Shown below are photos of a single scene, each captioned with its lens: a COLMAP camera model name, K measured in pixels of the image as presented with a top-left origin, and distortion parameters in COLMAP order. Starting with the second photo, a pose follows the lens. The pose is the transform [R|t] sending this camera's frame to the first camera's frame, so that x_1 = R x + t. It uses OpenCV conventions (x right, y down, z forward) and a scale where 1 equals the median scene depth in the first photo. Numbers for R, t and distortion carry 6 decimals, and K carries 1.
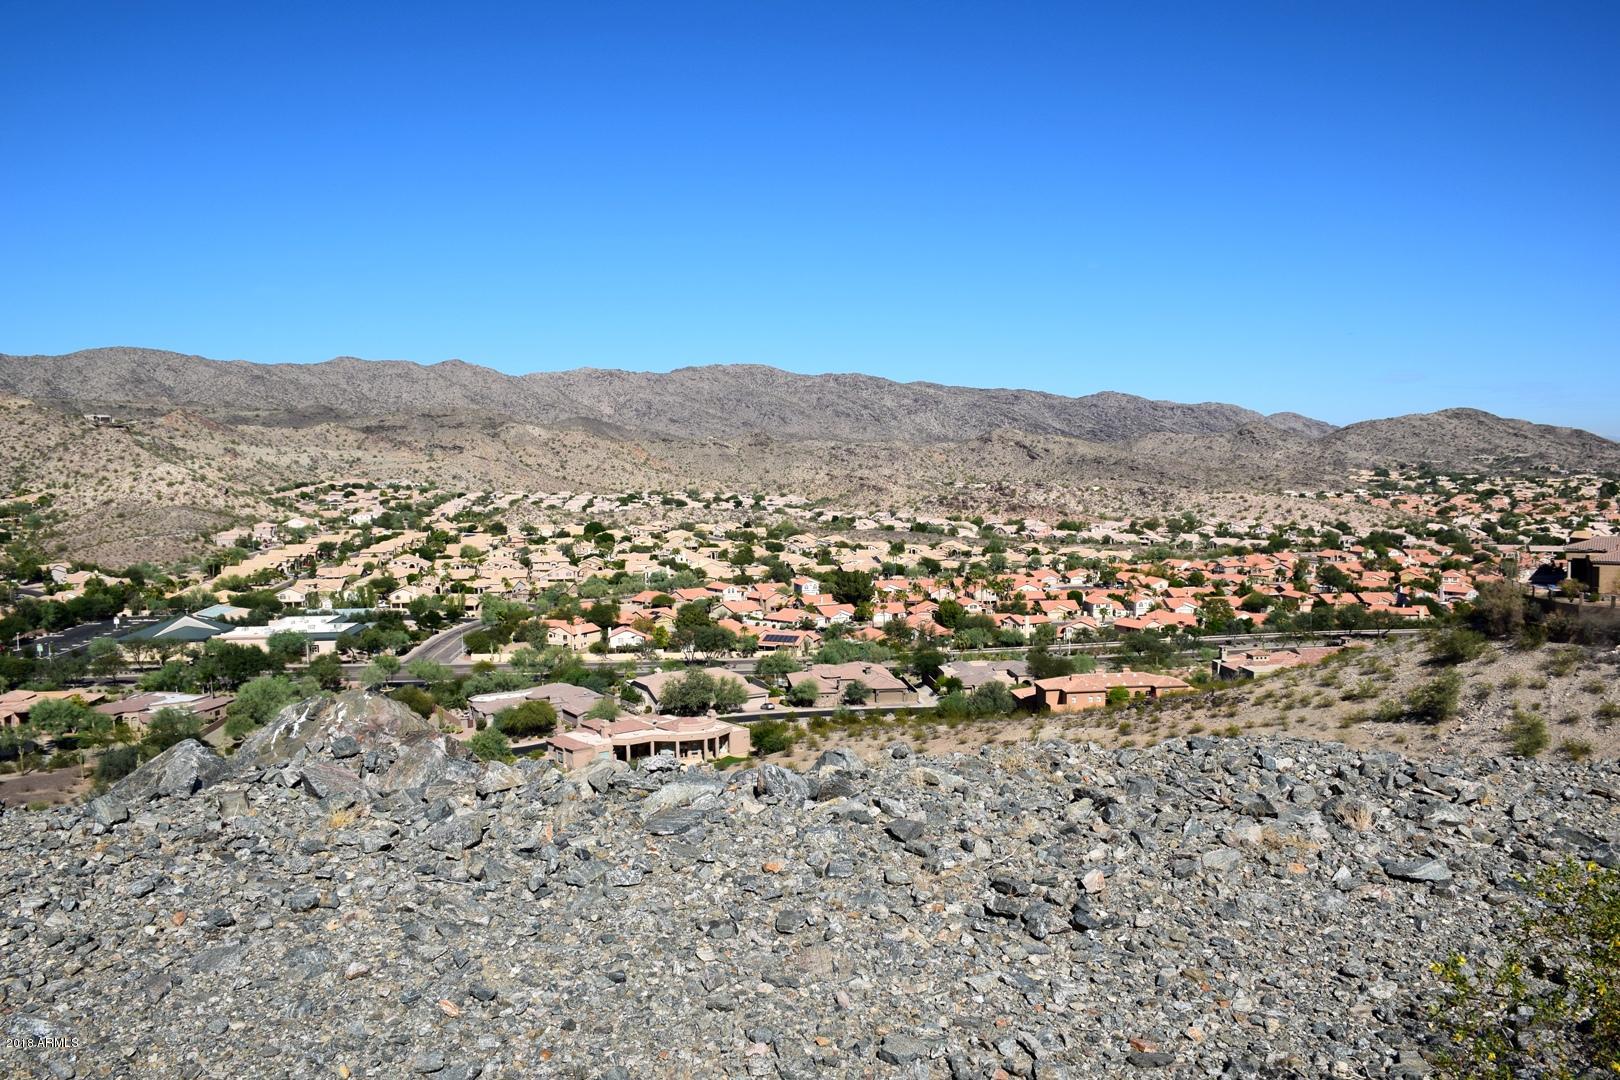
lens RADIAL K [[1267.7, 0, 805.2], [0, 1267.7, 564.8], [0, 0, 1]] dist [-0.143368, 0.101206]
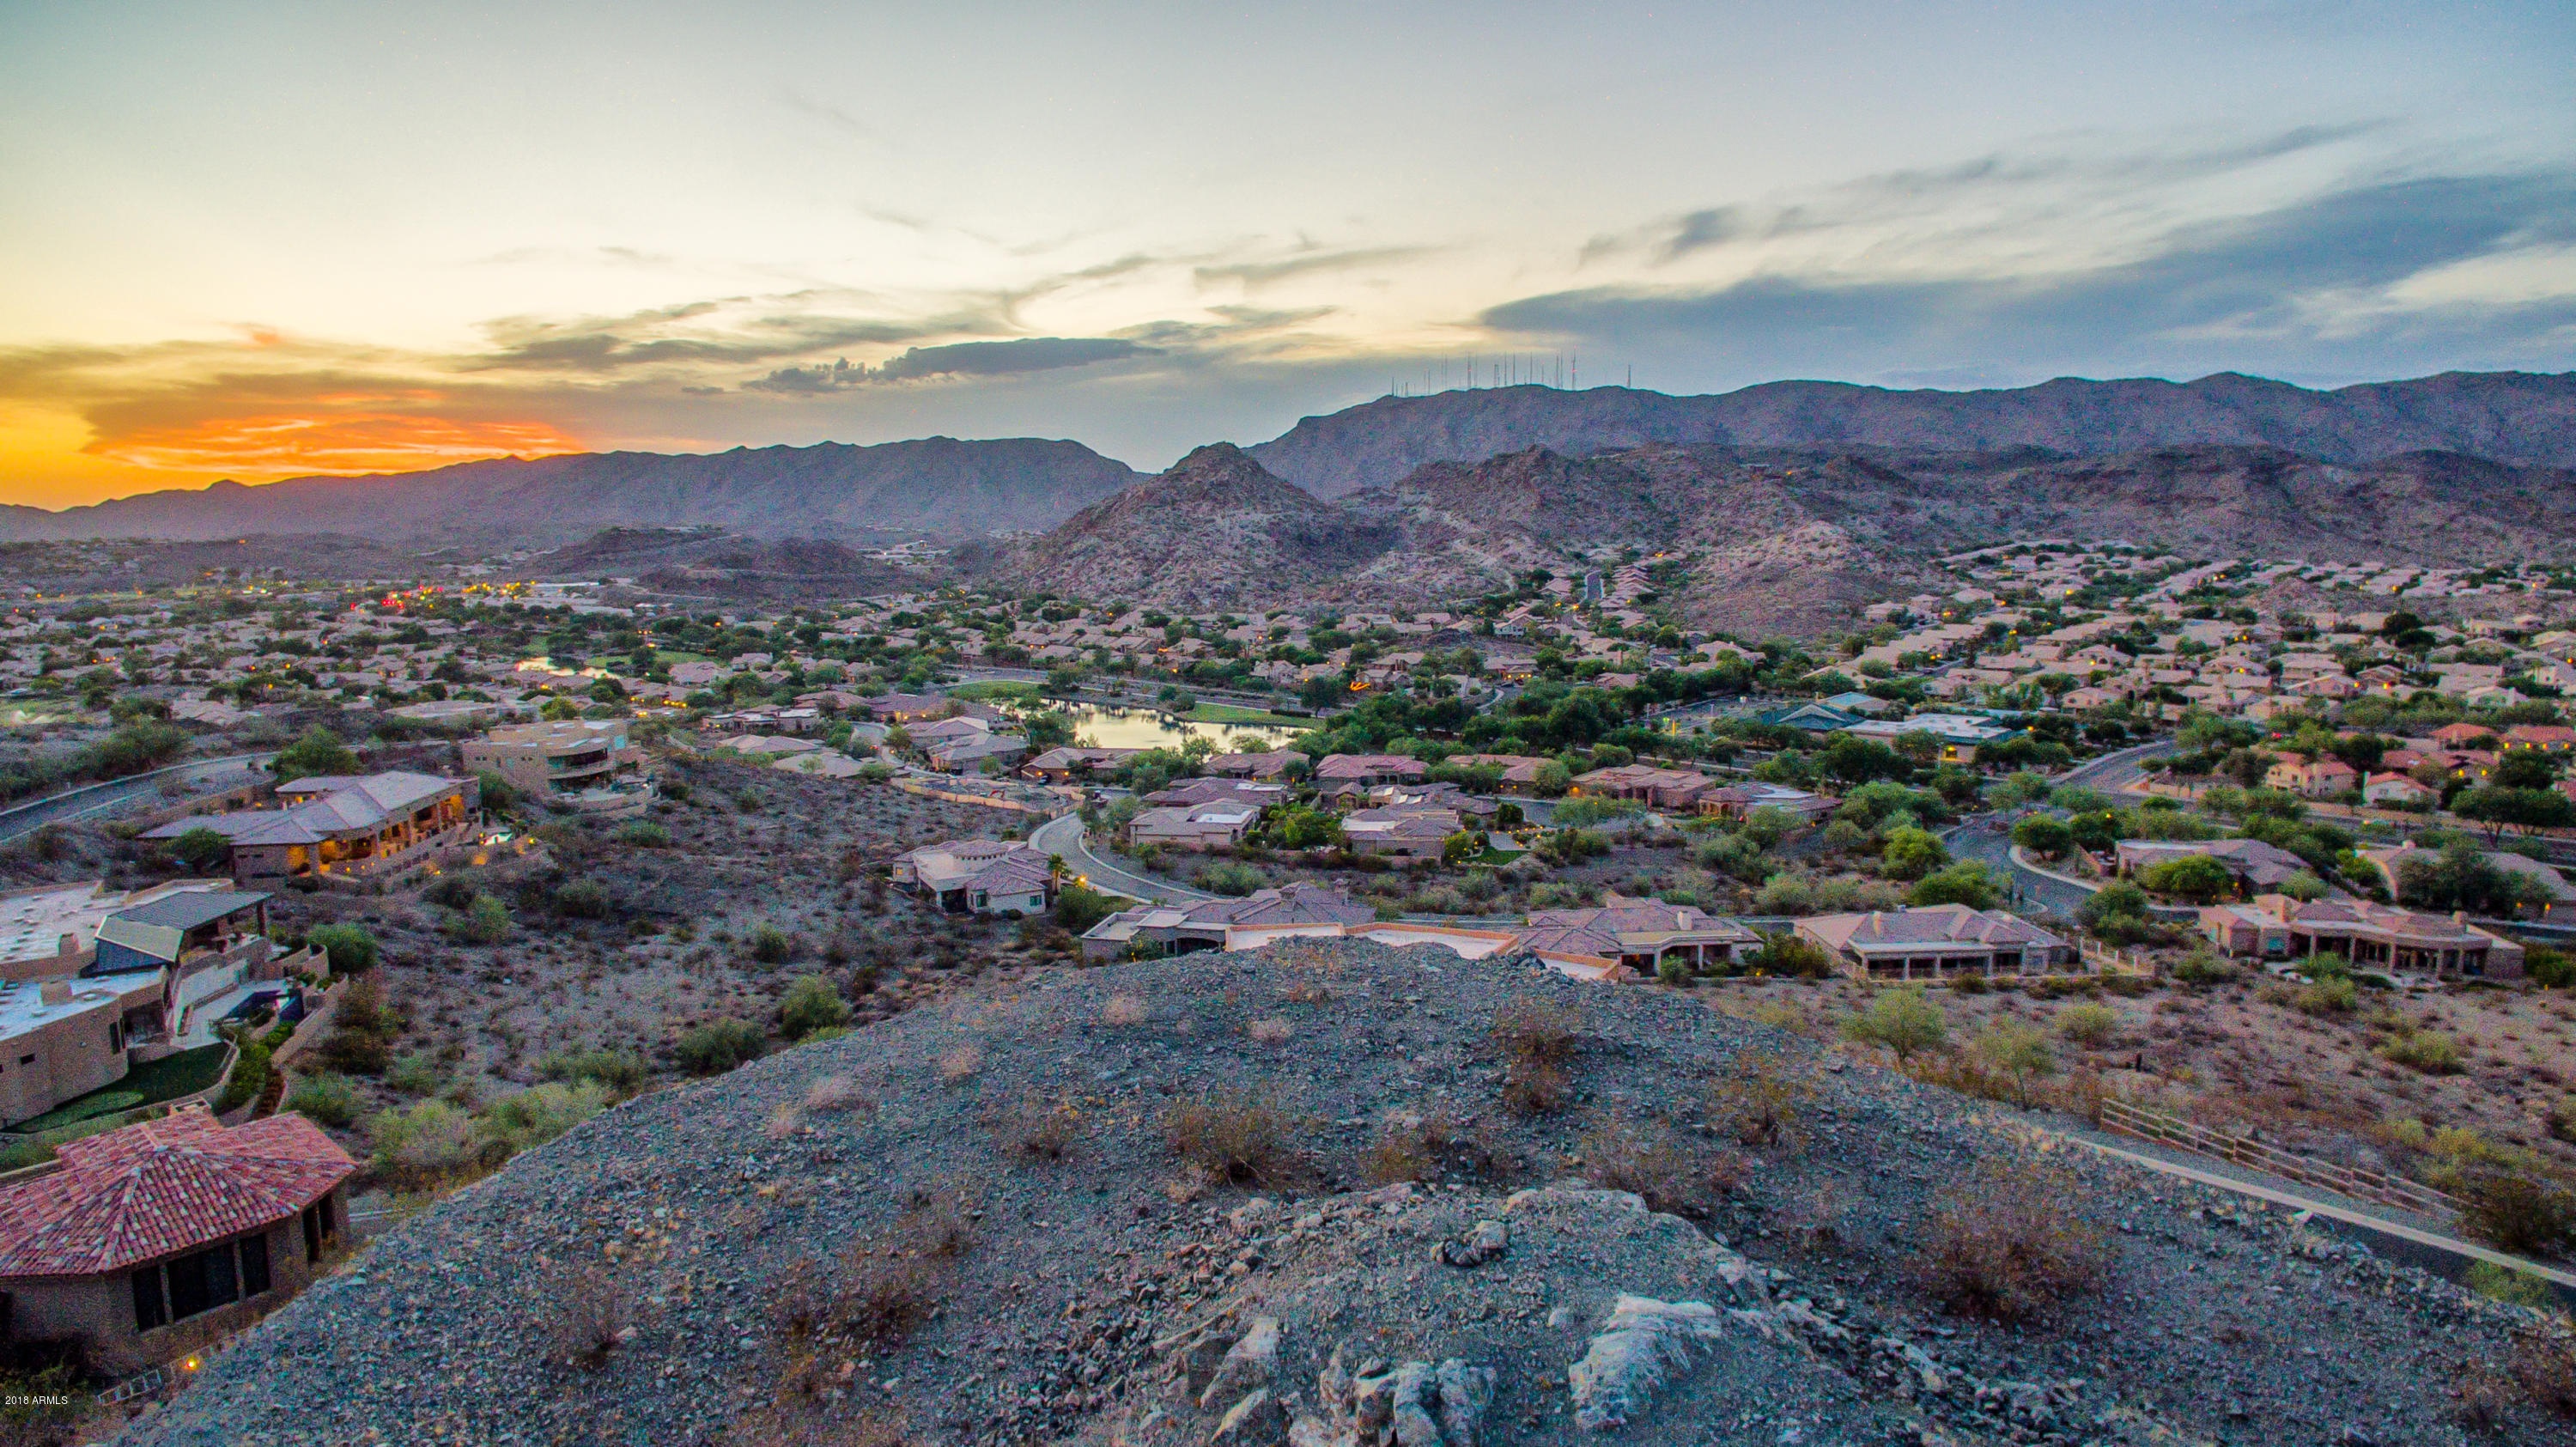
lens RADIAL K [[1465.2, 0, 1283.3], [0, 1465.2, 741.6], [0, 0, 1]] dist [0.007886, 0.000204]
pose [[0.673056, 0.113275, -0.730865, 0.020151], [-0.058309, 0.993253, 0.100245, -0.007885], [0.737289, -0.024855, 0.675120, -0.023841]]
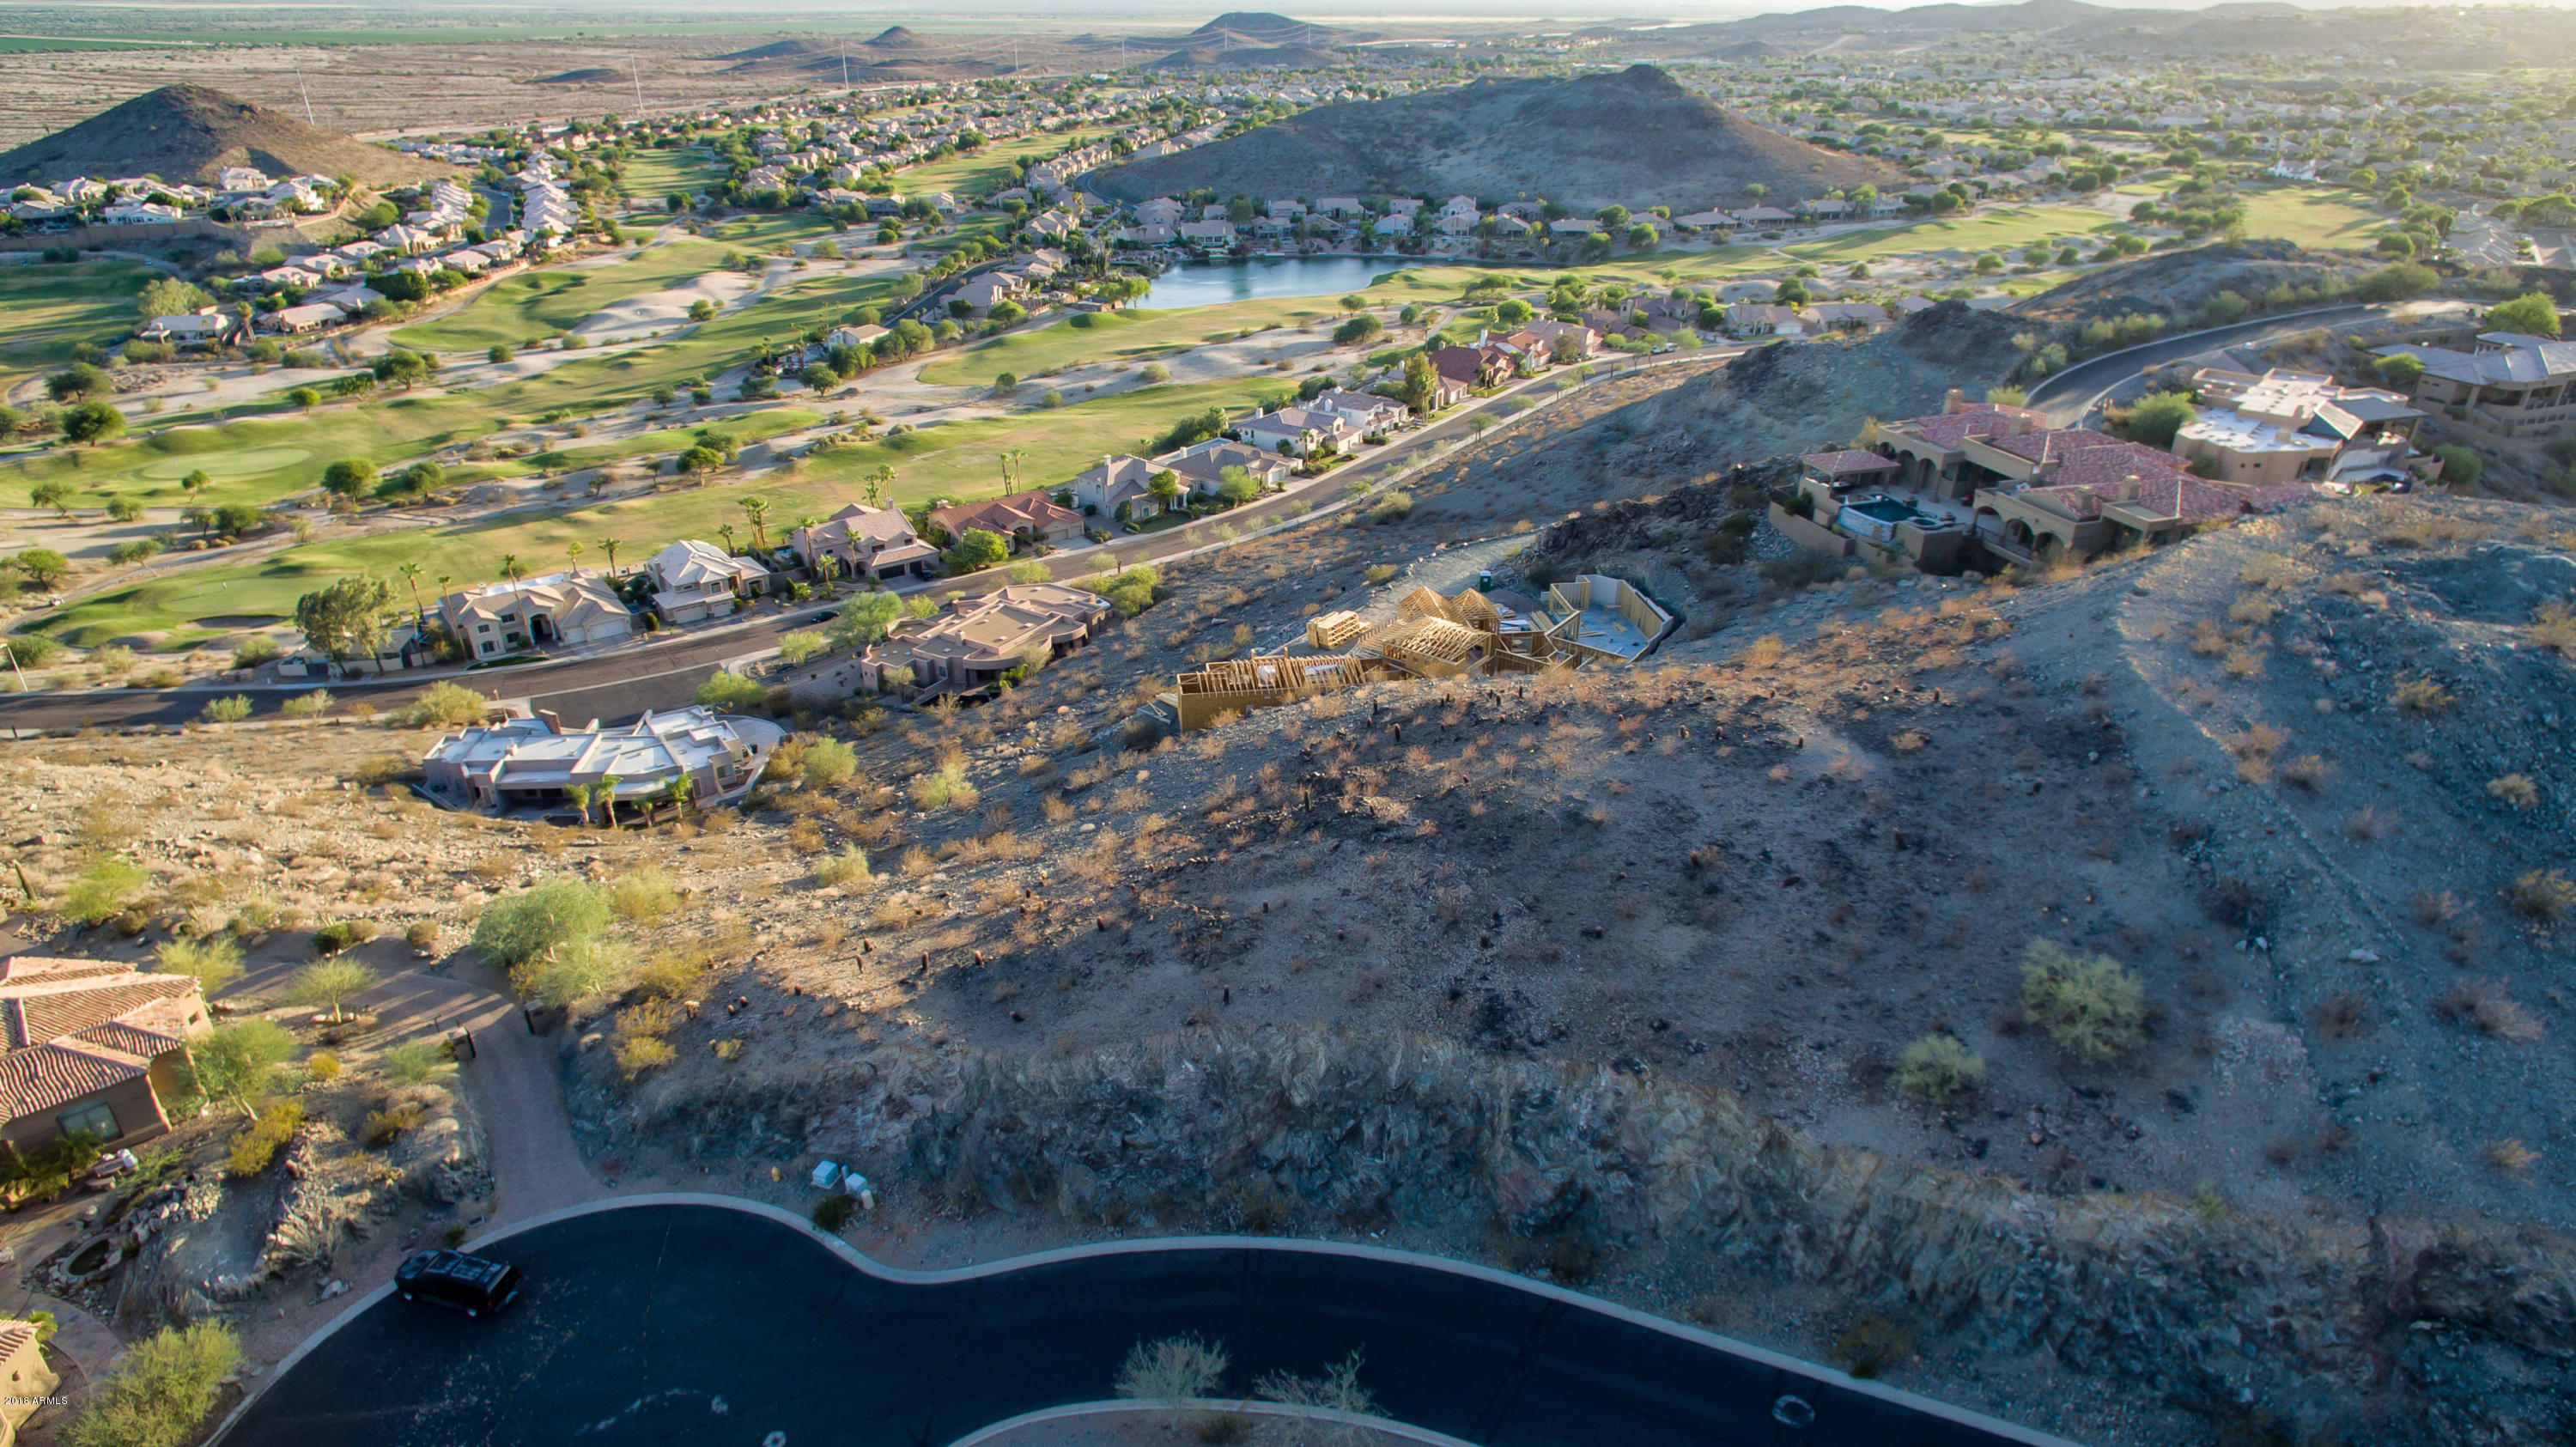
lens RADIAL K [[1465.2, 0, 1283.6], [0, 1465.2, 725.1], [0, 0, 1]] dist [0.007886, 0.000204]
pose [[-0.534991, 0.390922, -0.748976, 0.126301], [-0.073327, 0.861681, 0.502124, -0.031352], [0.841670, 0.323552, -0.432327, -0.033679]]
